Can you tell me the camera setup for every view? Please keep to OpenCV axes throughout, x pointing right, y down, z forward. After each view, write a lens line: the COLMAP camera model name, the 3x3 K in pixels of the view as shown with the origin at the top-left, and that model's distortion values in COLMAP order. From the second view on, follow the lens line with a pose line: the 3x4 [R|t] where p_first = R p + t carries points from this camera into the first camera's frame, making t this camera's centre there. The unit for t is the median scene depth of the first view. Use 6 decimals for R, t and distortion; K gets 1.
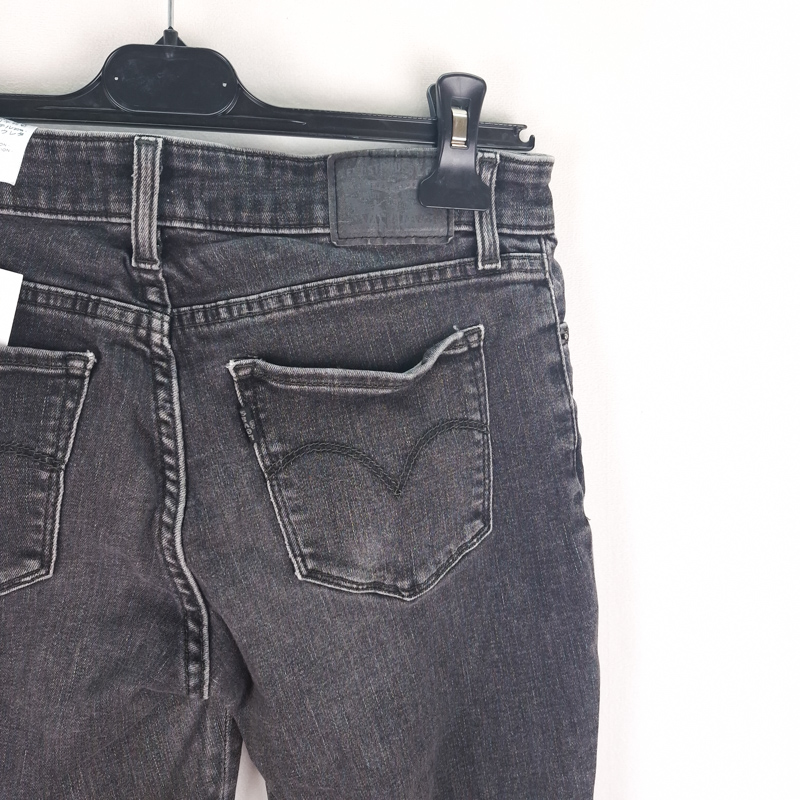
lens RADIAL K [[791.6, 0, 400.0], [0, 791.6, 400.0], [0, 0, 1]] dist [0.142436, -0.294722]
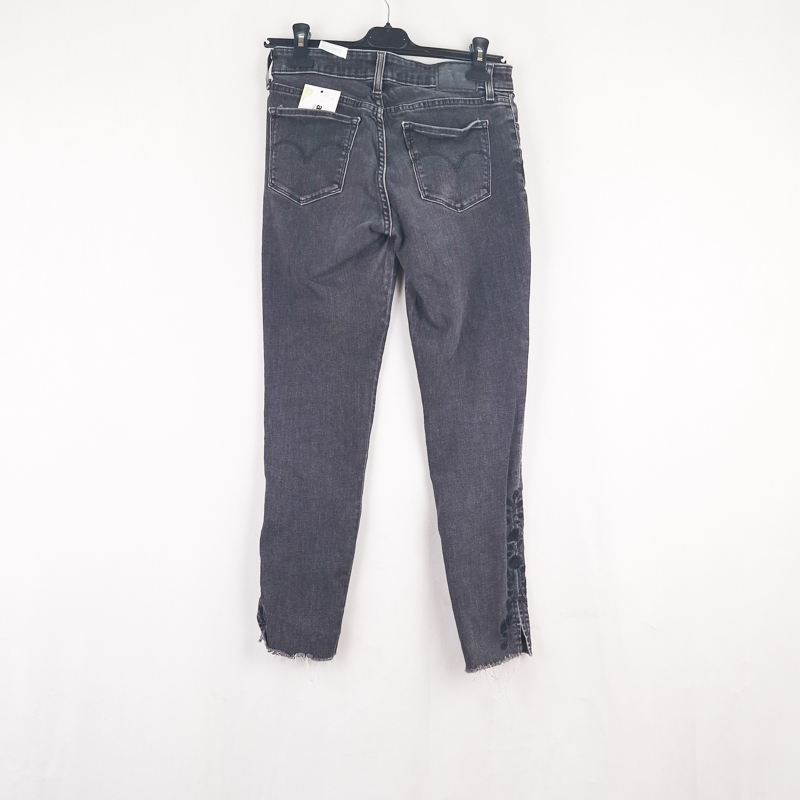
lens RADIAL K [[791.6, 0, 400.0], [0, 791.6, 400.0], [0, 0, 1]] dist [0.142436, -0.294722]
pose [[0.997822, 0.018118, -0.063421, -0.010350], [-0.029519, 0.982532, -0.183739, 1.514808], [0.058984, 0.185211, 0.980927, -1.757200]]
